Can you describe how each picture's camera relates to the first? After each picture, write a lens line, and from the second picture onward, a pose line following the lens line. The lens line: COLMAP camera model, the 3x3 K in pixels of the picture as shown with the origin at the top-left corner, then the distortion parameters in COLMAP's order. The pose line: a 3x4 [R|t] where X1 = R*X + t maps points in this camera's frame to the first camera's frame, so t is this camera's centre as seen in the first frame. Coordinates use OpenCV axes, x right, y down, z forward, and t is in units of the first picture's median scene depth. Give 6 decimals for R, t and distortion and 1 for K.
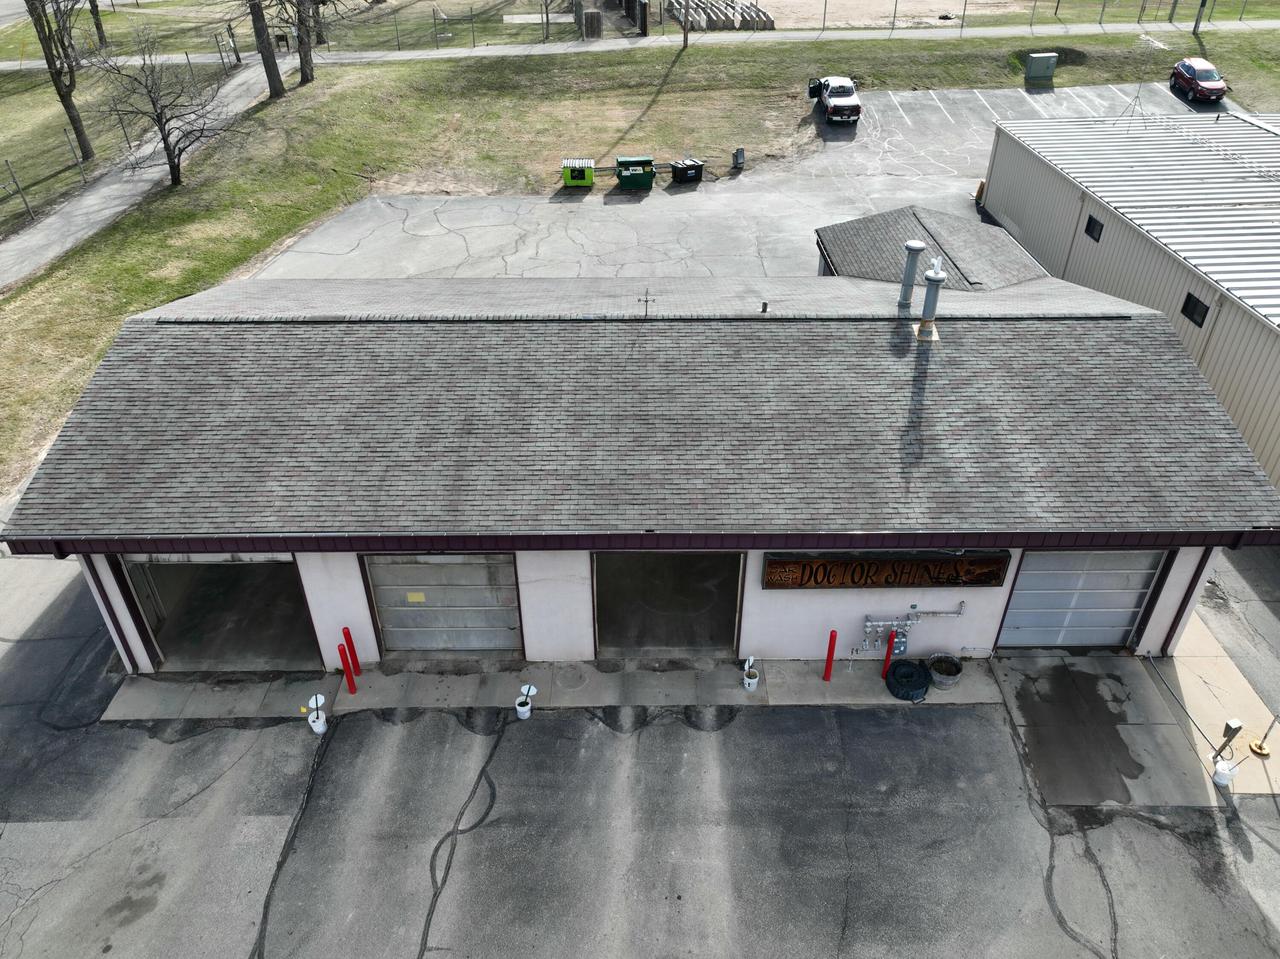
lens RADIAL K [[902.9, 0, 640.0], [0, 902.9, 479.5], [0, 0, 1]] dist [-0.002098, 0.015955]
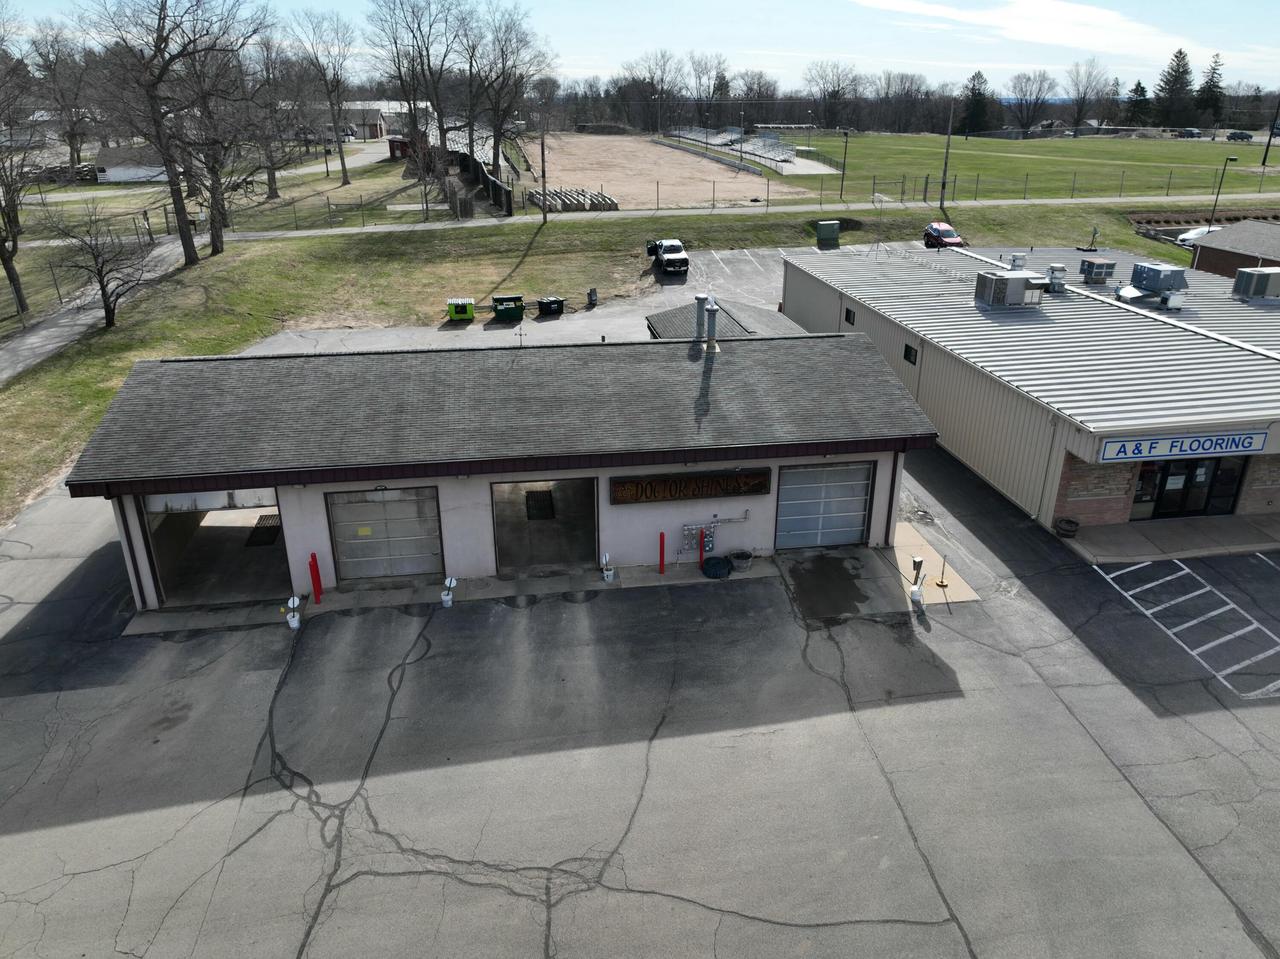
lens RADIAL K [[902.9, 0, 640.0], [0, 902.9, 479.5], [0, 0, 1]] dist [-0.002098, 0.015955]
pose [[0.989747, -0.053596, 0.132391, -0.008167], [0.078833, 0.977938, -0.193447, 0.355875], [-0.119102, 0.201901, 0.972137, -0.418843]]
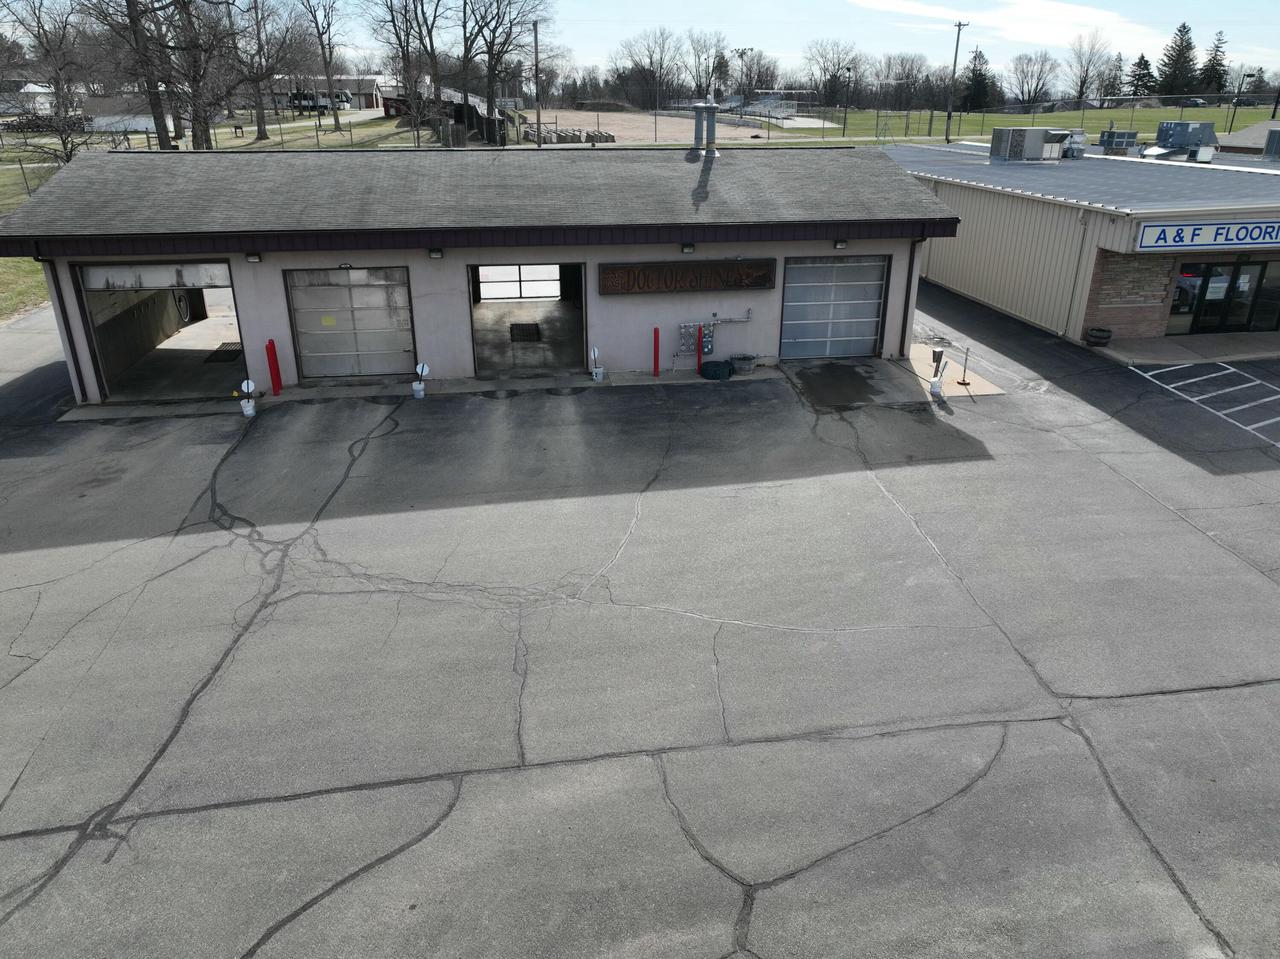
lens RADIAL K [[901.0, 0, 640.0], [0, 901.0, 479.5], [0, 0, 1]] dist [-0.000692, 0.015502]
pose [[0.989671, -0.053402, 0.133036, 0.003204], [0.078753, 0.977977, -0.193283, 0.627119], [-0.119785, 0.201764, 0.972082, -0.233146]]
